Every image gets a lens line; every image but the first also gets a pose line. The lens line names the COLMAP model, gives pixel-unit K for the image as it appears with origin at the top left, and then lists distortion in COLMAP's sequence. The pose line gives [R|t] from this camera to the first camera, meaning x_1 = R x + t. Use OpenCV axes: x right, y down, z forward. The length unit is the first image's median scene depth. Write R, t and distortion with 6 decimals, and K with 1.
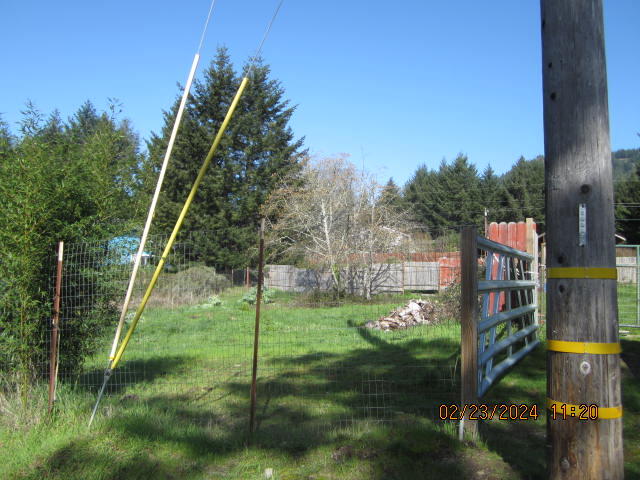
lens RADIAL K [[533.4, 0, 320.0], [0, 533.4, 240.0], [0, 0, 1]] dist [-0.035339, -0.002919]
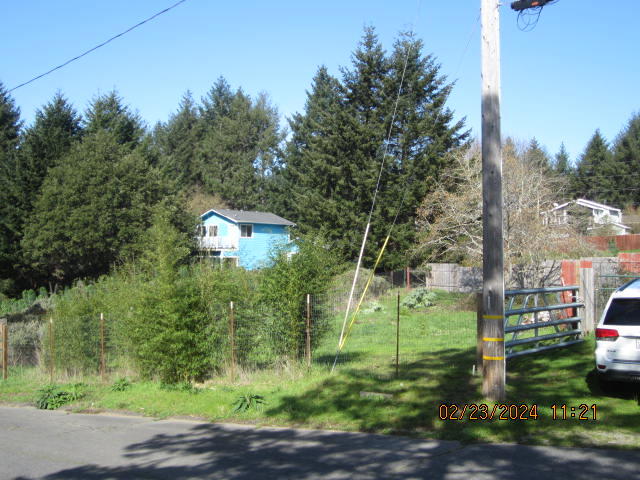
lens RADIAL K [[704.8, 0, 320.0], [0, 704.8, 240.0], [0, 0, 1]] dist [-0.076644, 0.008979]
pose [[0.964046, -0.037904, -0.263019, 0.039118], [0.046940, 0.998501, 0.028156, -0.035712], [0.261558, -0.039490, 0.964380, -0.211643]]
